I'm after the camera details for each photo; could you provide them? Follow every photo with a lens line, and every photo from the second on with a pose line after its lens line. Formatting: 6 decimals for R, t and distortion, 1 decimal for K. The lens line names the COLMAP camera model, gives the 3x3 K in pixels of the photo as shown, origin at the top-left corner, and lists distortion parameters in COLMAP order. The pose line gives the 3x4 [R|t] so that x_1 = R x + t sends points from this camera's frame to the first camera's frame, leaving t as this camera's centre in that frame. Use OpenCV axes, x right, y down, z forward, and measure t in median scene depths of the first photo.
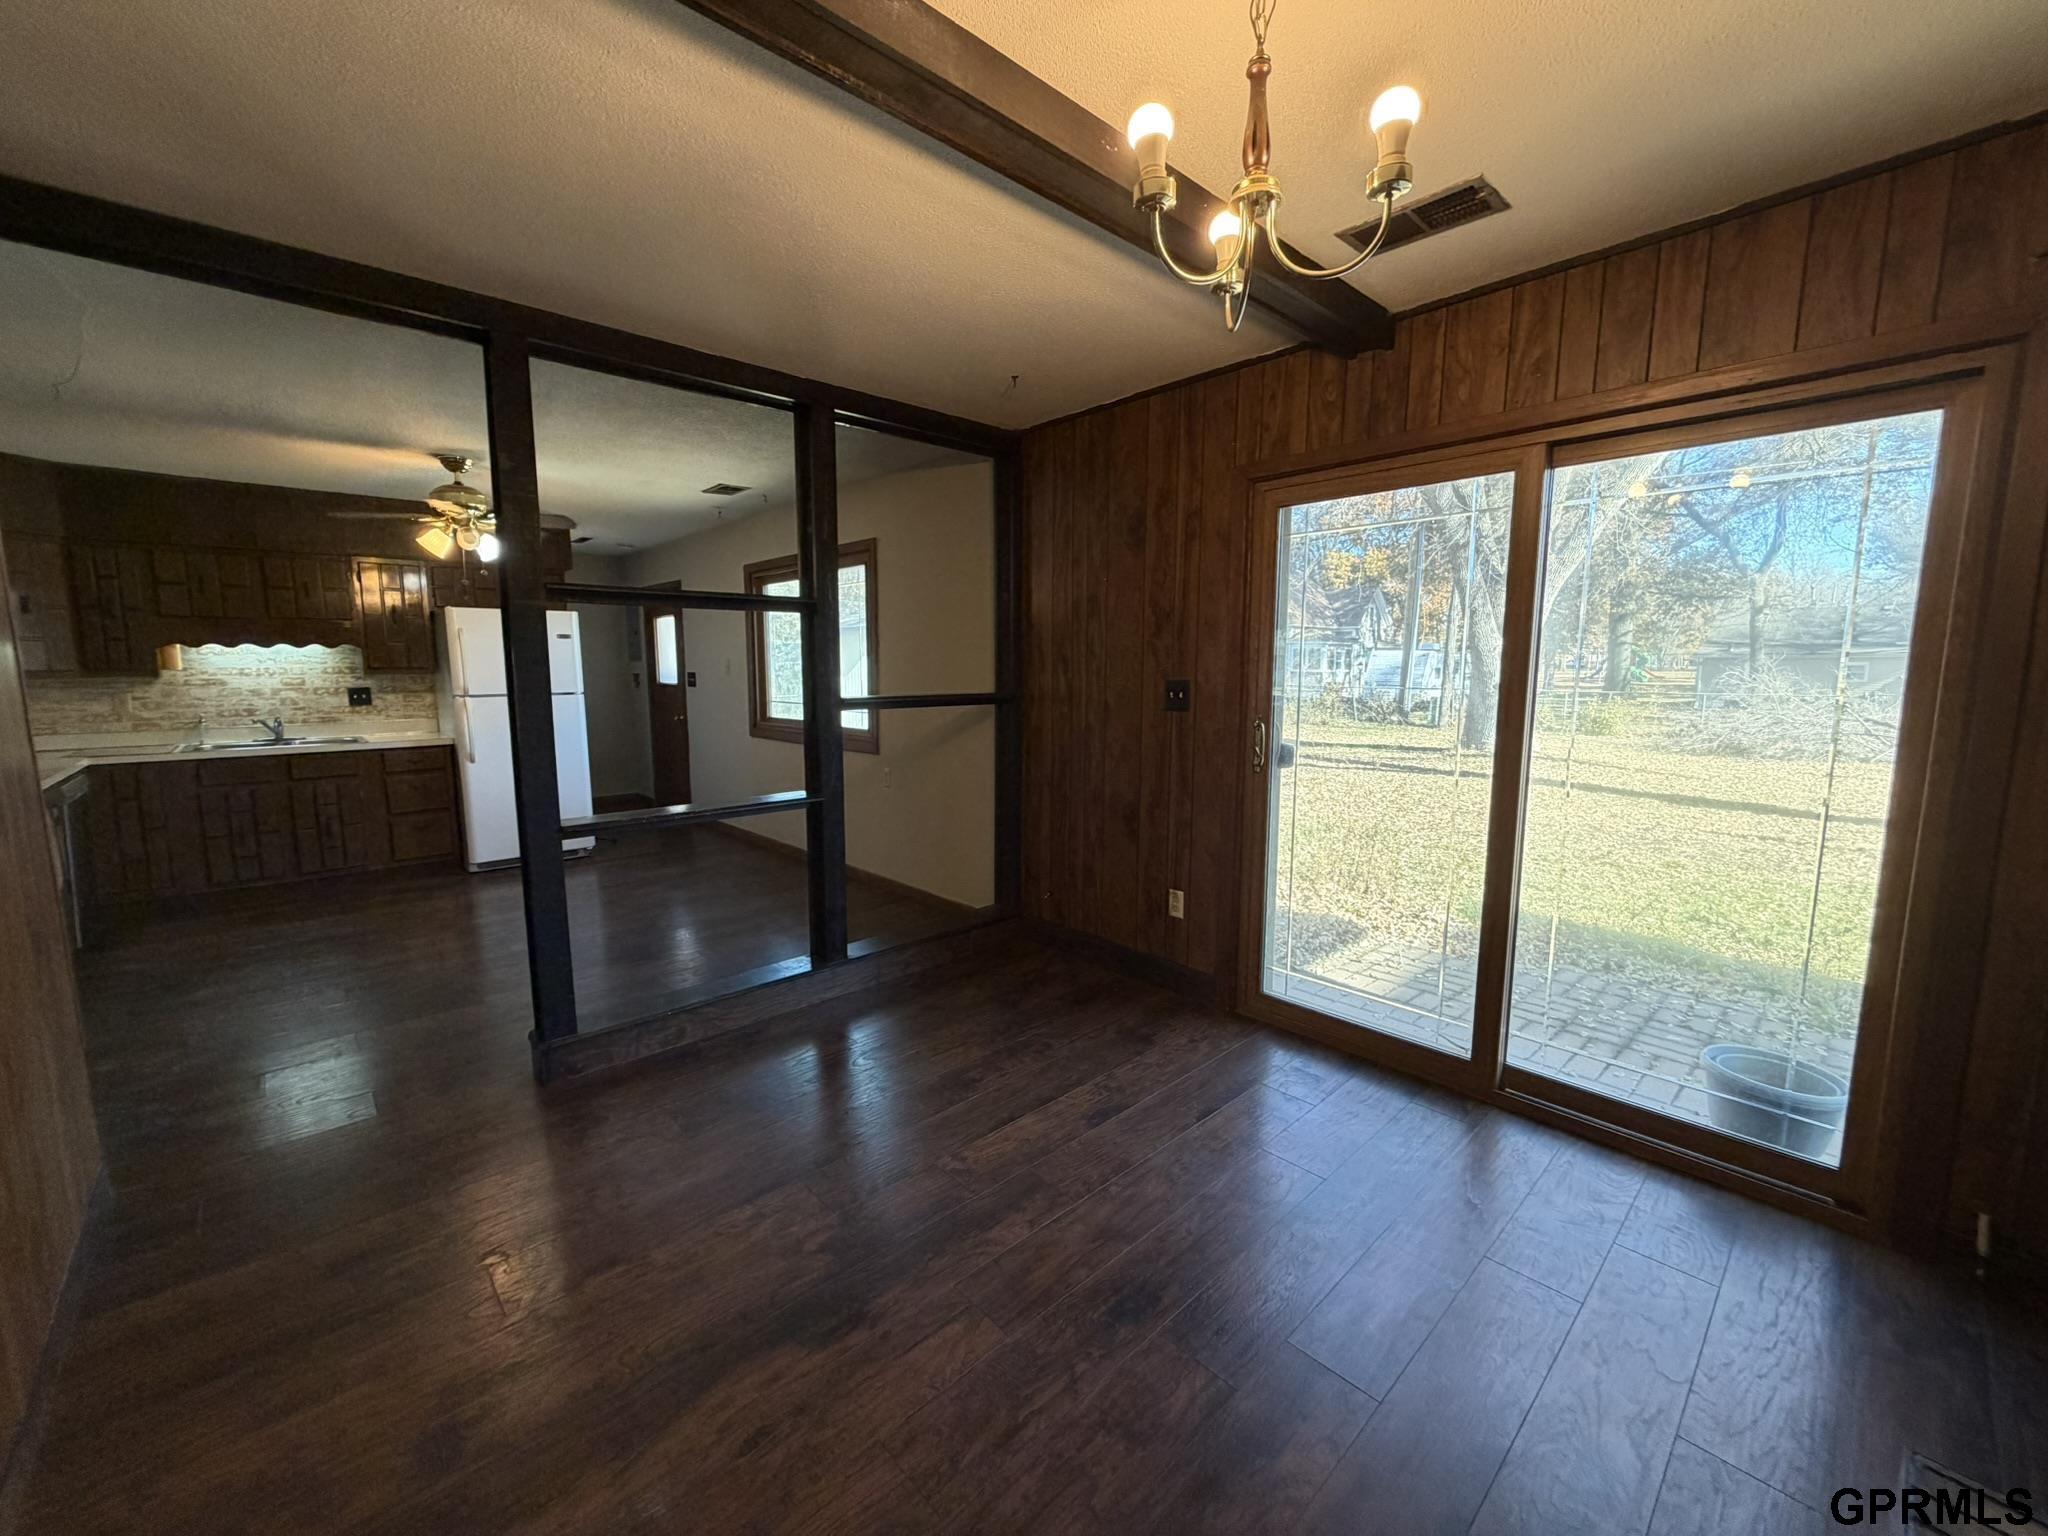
lens RADIAL K [[807.2, 0, 1026.4], [0, 807.2, 770.9], [0, 0, 1]] dist [-0.001219, 0.000076]
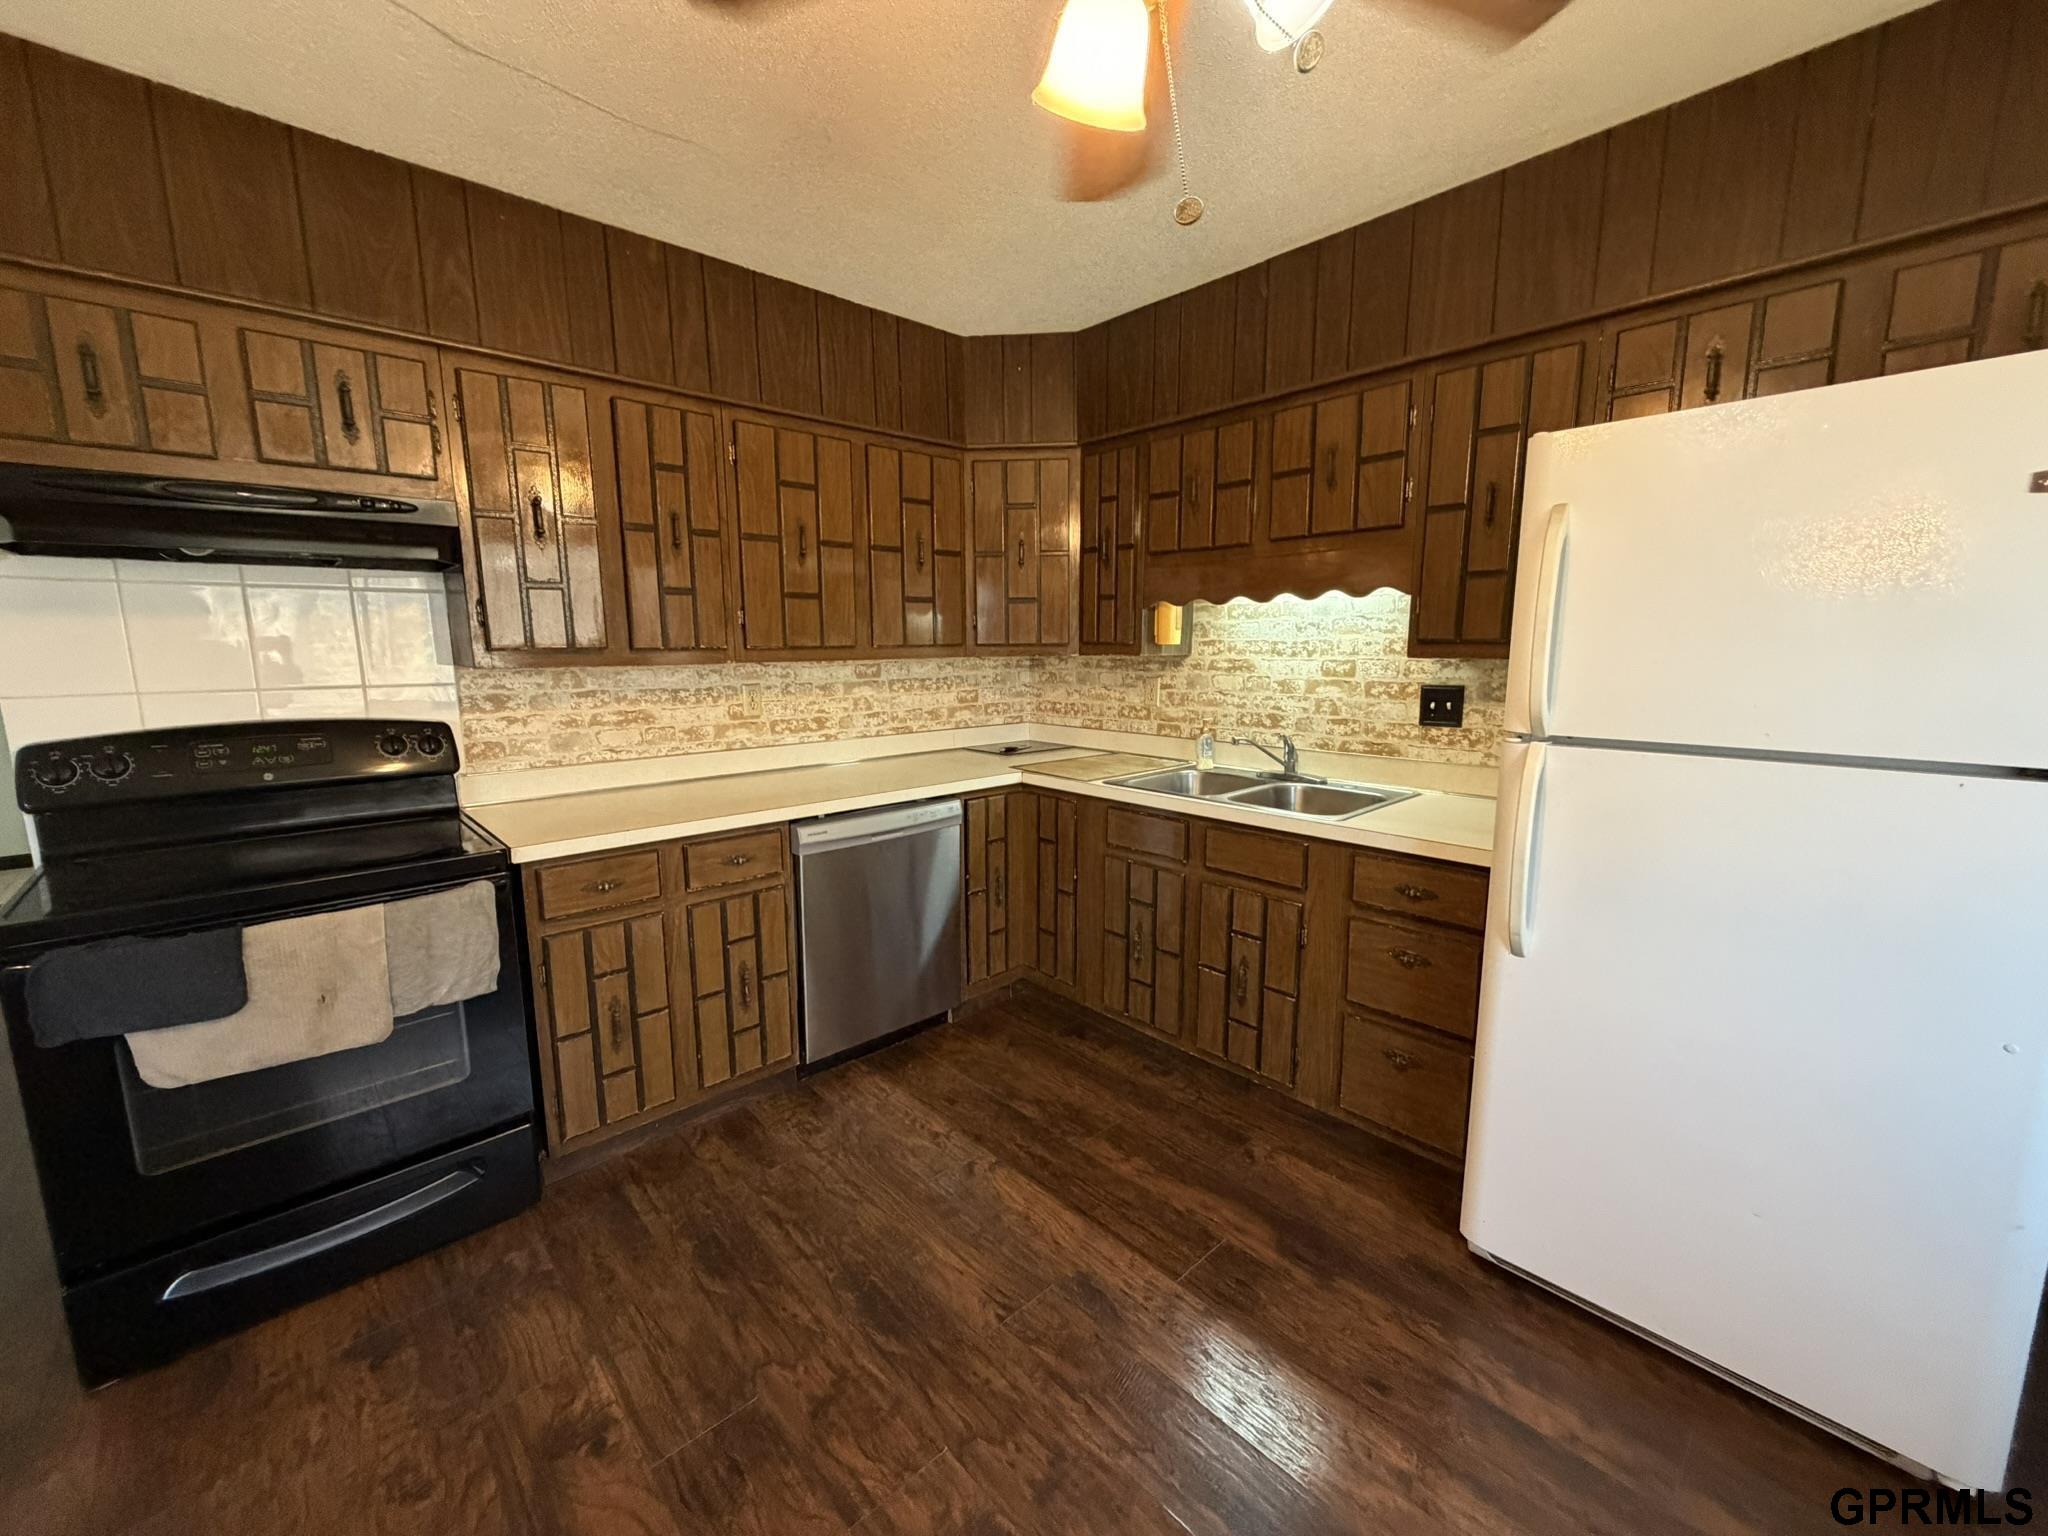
lens RADIAL K [[807.2, 0, 1028.4], [0, 807.2, 763.4], [0, 0, 1]] dist [-0.001219, 0.000076]
pose [[-0.000951, 0.152438, -0.988313, -0.416793], [-0.126542, 0.980350, 0.151331, -0.108560], [0.991961, 0.125207, 0.018358, 0.840461]]
